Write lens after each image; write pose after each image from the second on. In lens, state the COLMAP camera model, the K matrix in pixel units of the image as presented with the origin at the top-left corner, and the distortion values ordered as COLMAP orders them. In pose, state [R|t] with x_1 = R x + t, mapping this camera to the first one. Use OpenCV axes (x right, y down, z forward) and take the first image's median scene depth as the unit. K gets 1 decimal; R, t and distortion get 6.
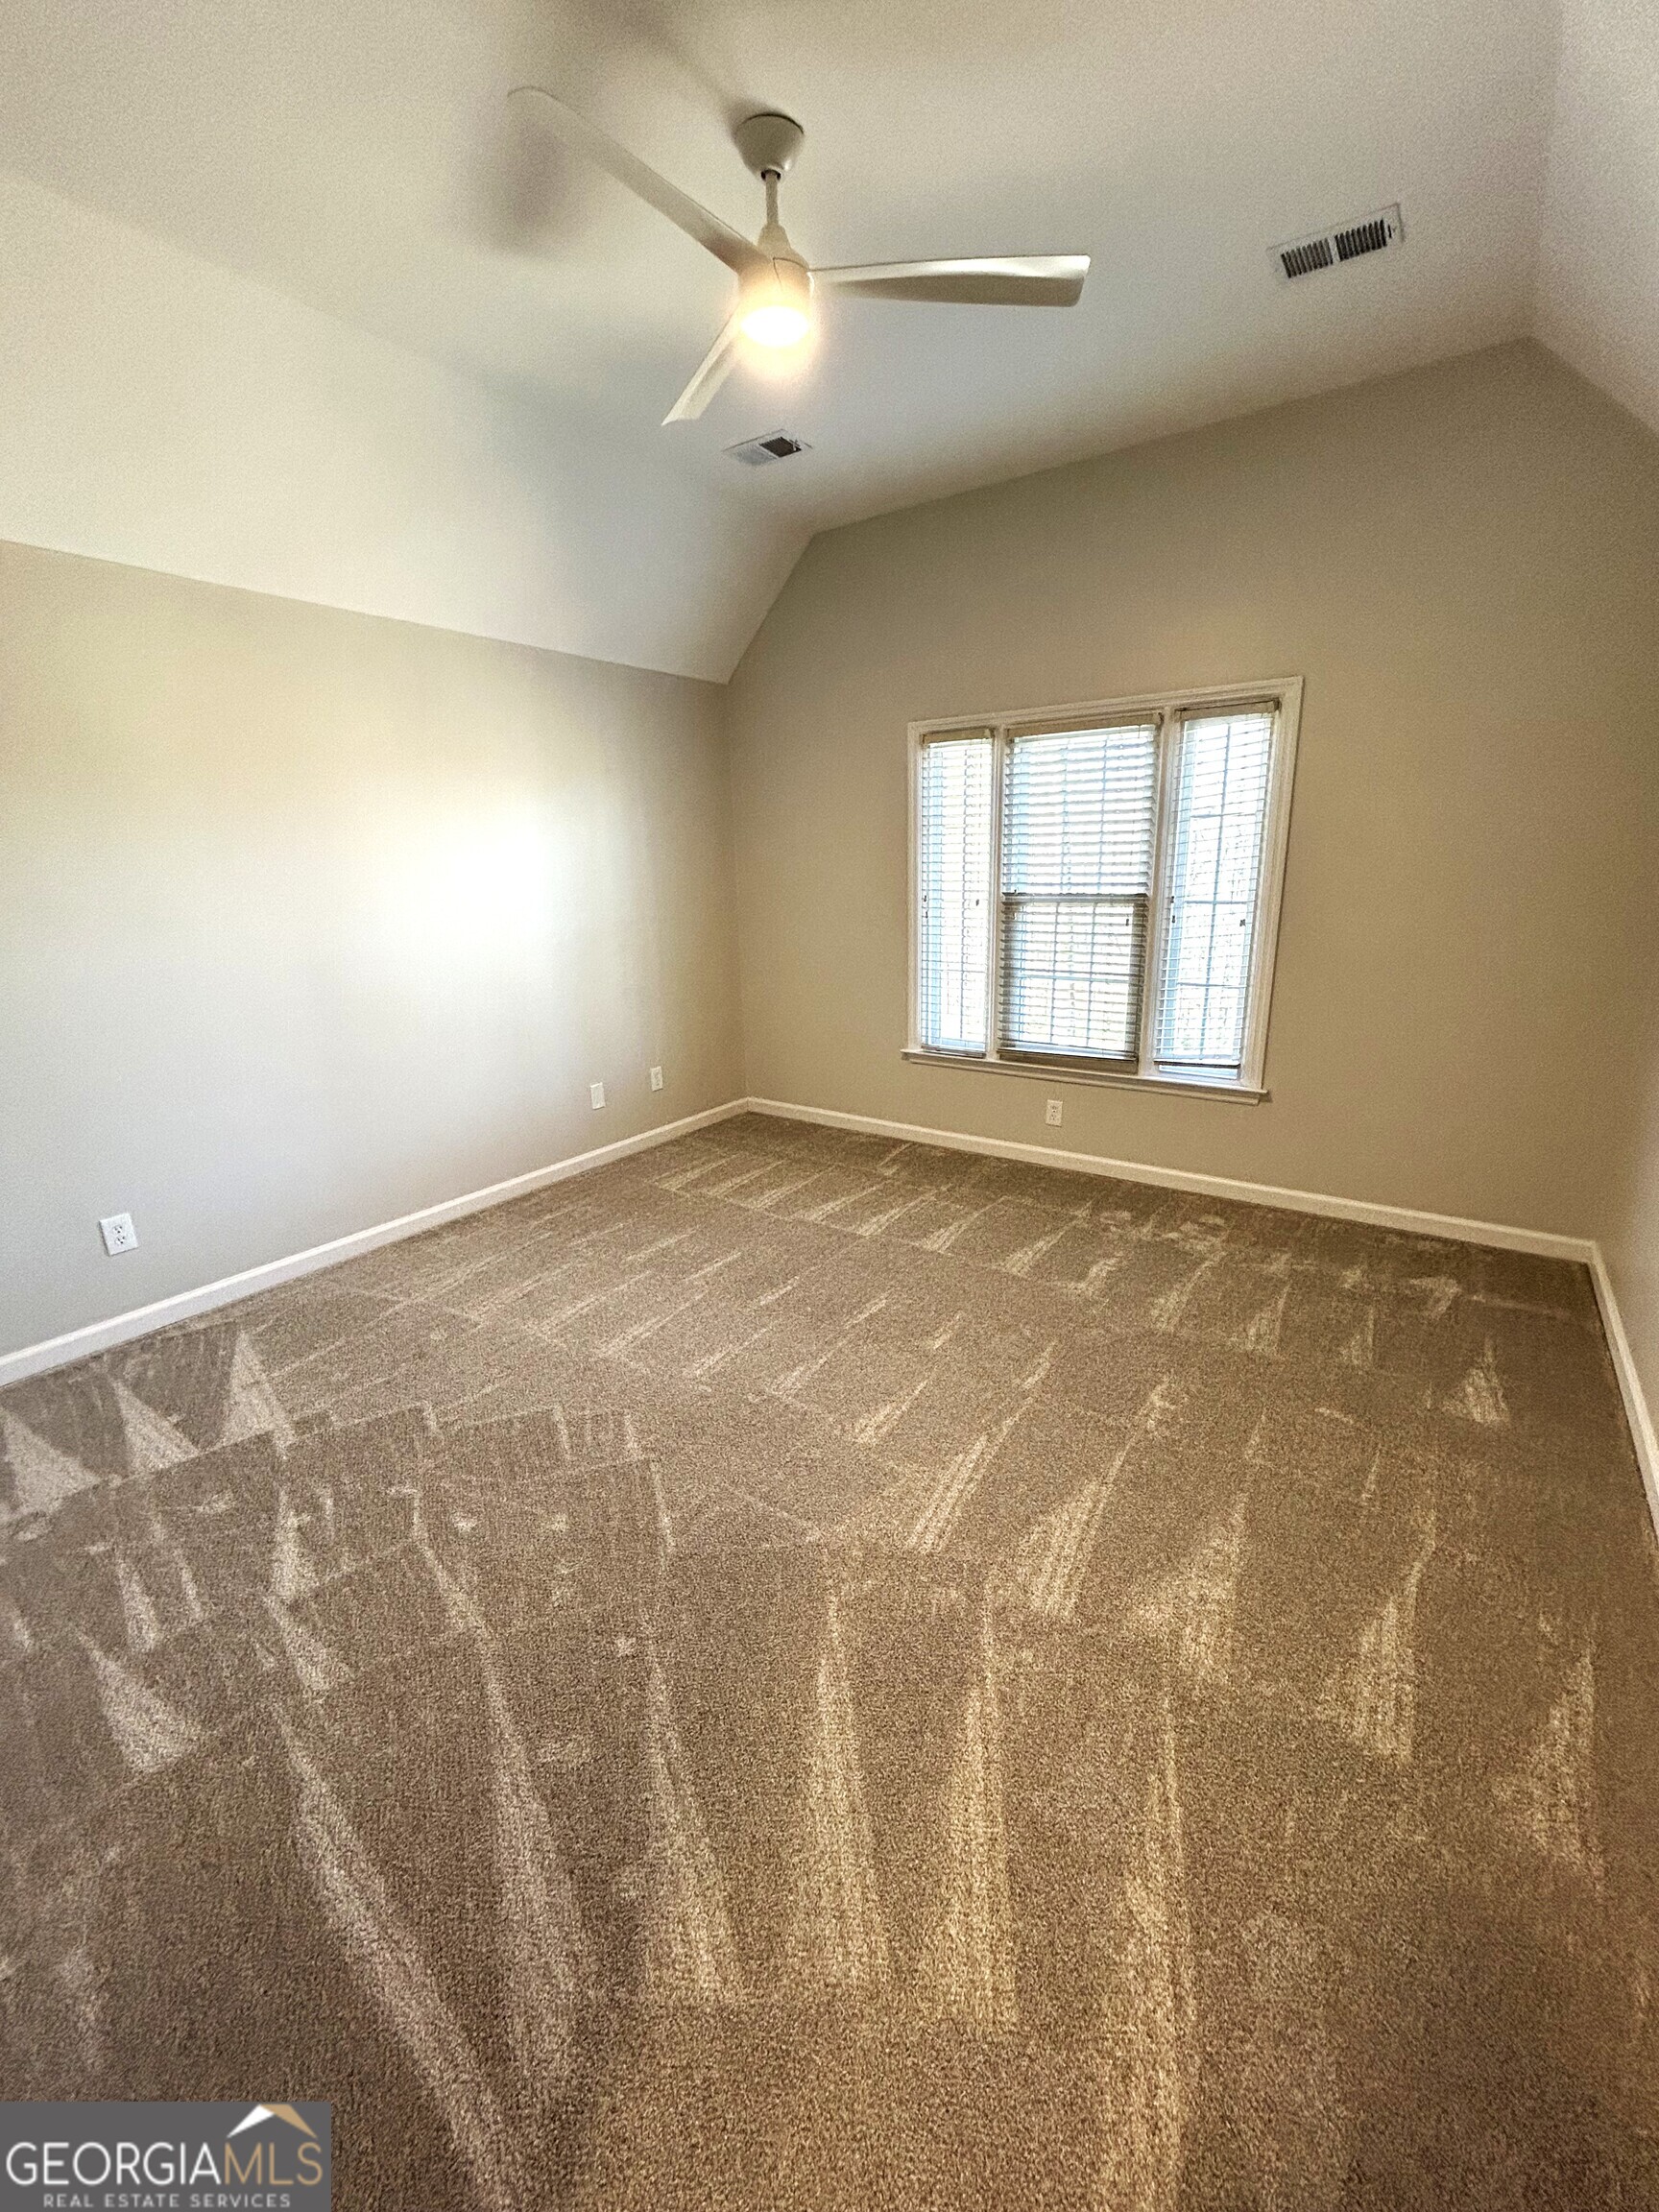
lens RADIAL K [[912.2, 0, 859.6], [0, 912.2, 1103.4], [0, 0, 1]] dist [0.000263, 0.000057]
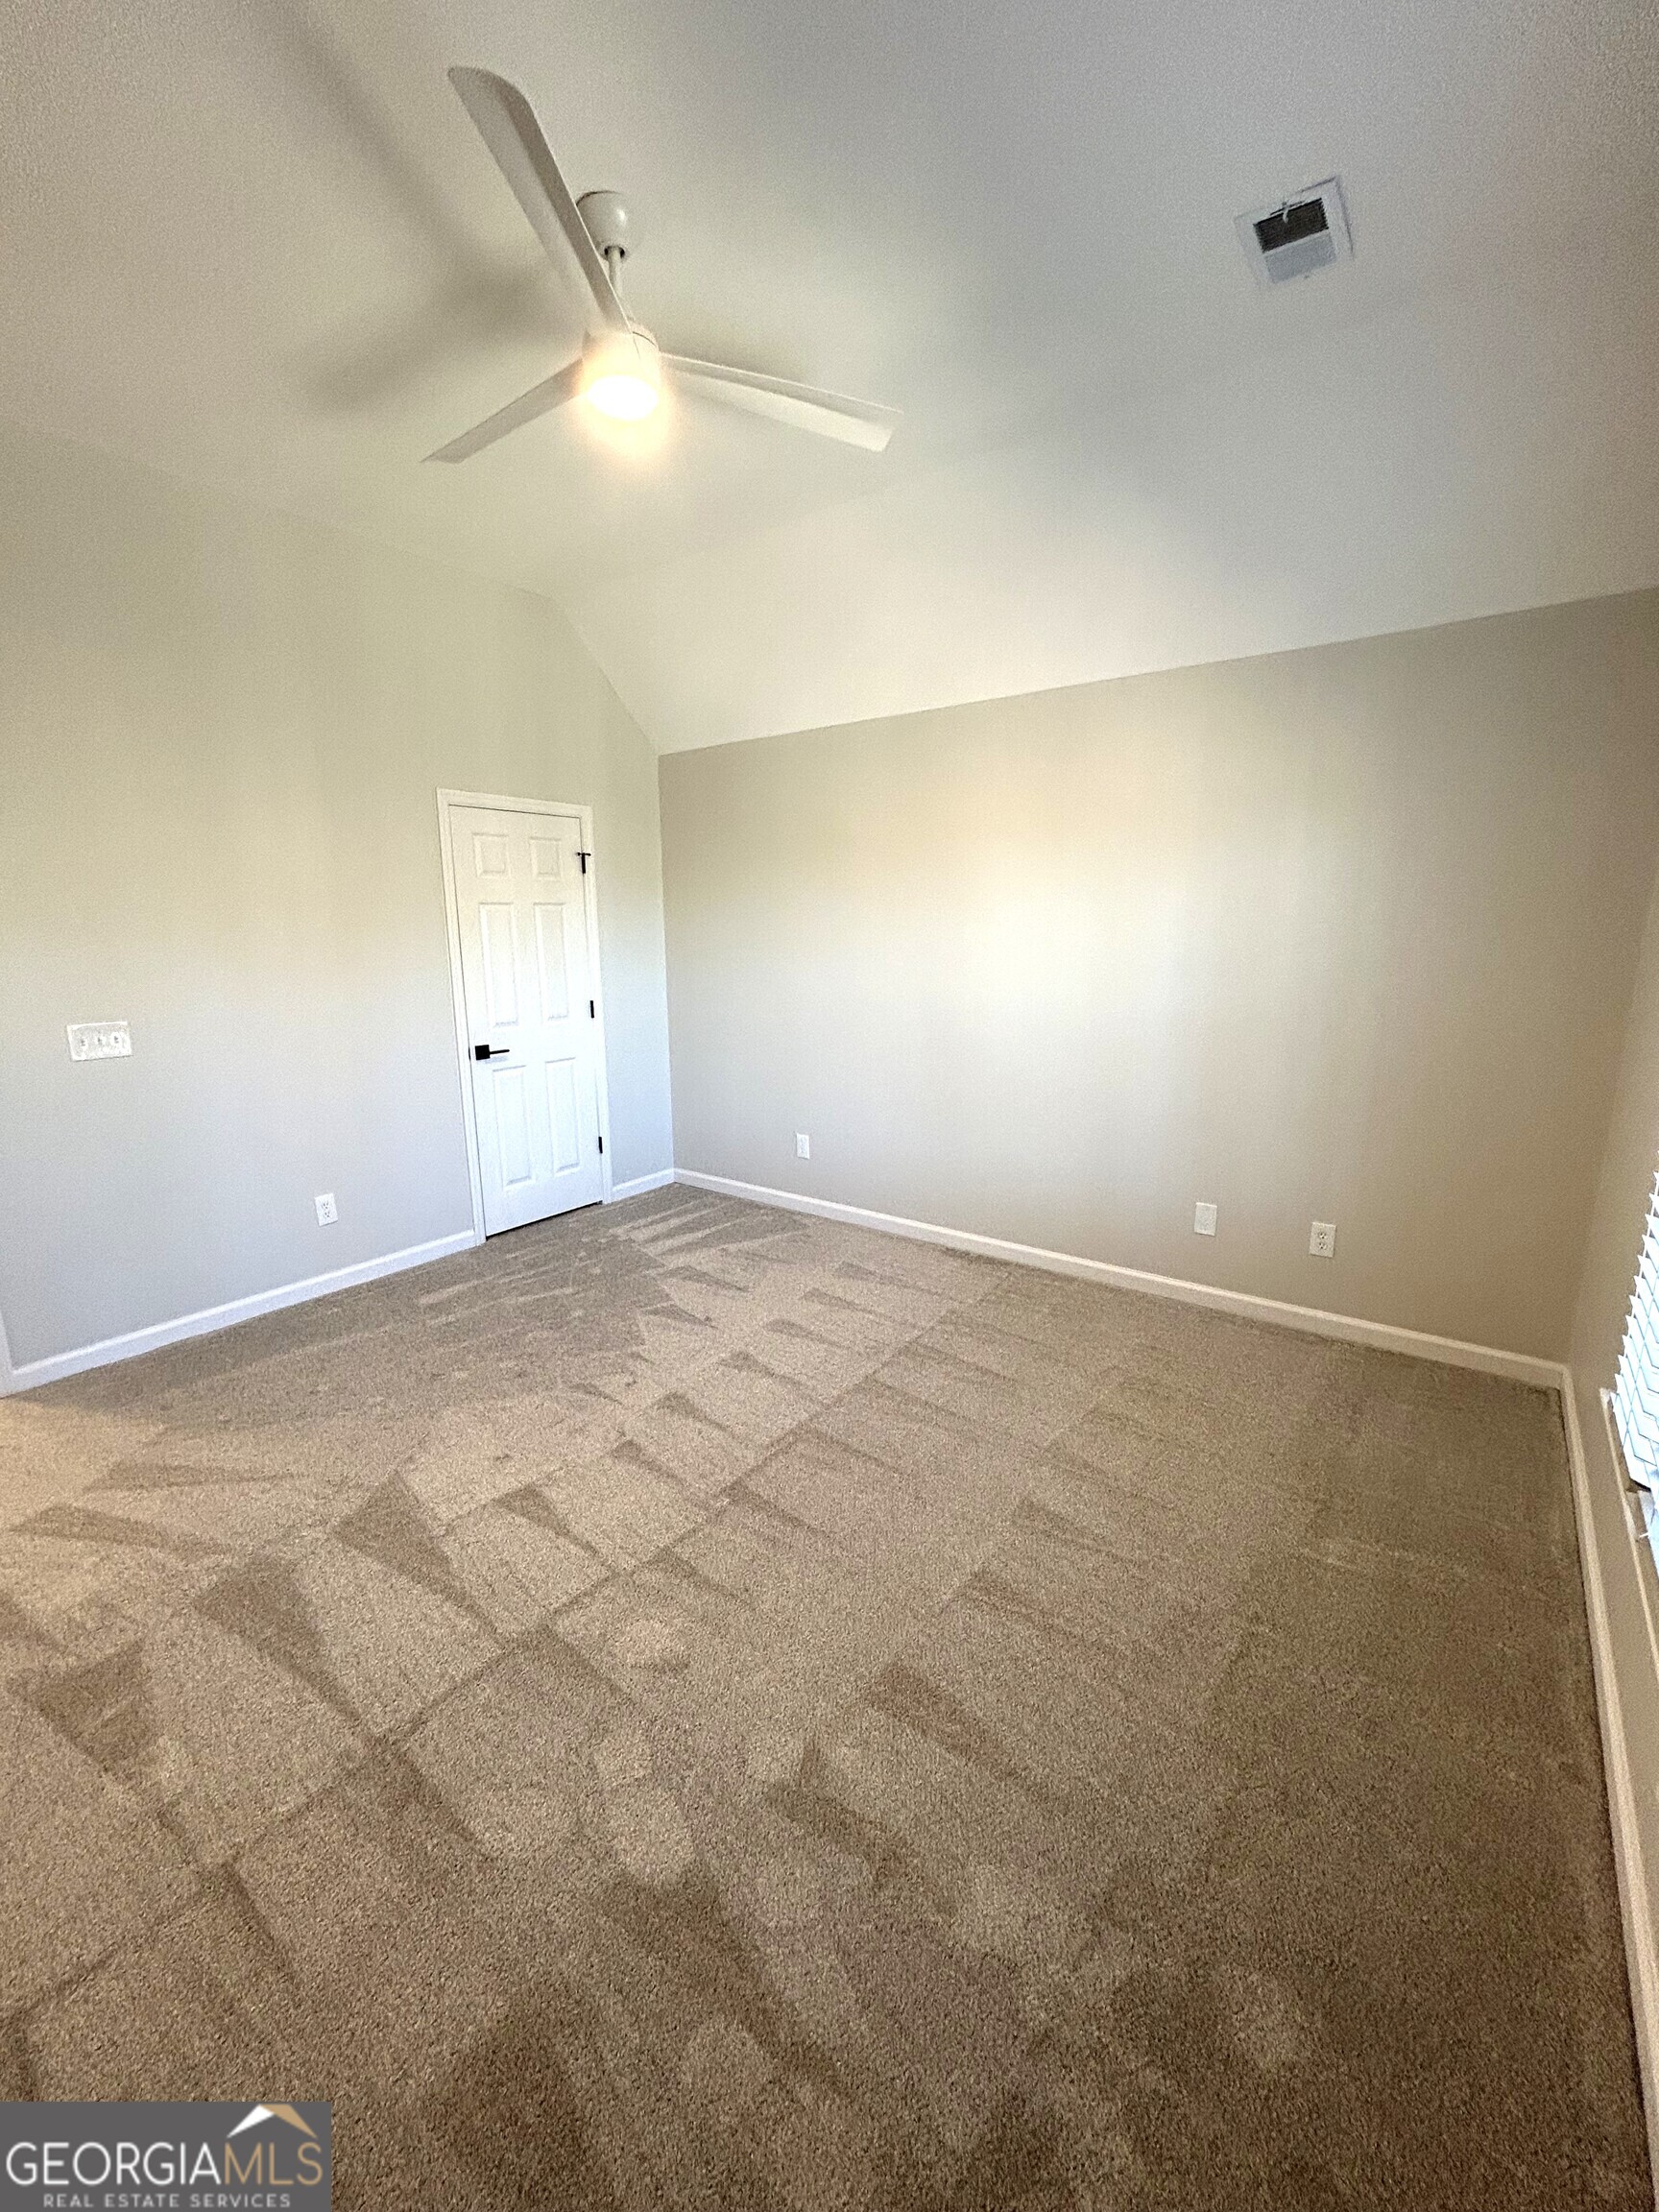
lens RADIAL K [[912.2, 0, 859.6], [0, 912.2, 1103.4], [0, 0, 1]] dist [0.000263, 0.000057]
pose [[-0.054102, 0.204802, -0.977307, 0.679703], [-0.263775, 0.941043, 0.211804, -0.272265], [0.963066, 0.269248, 0.003109, 0.996935]]
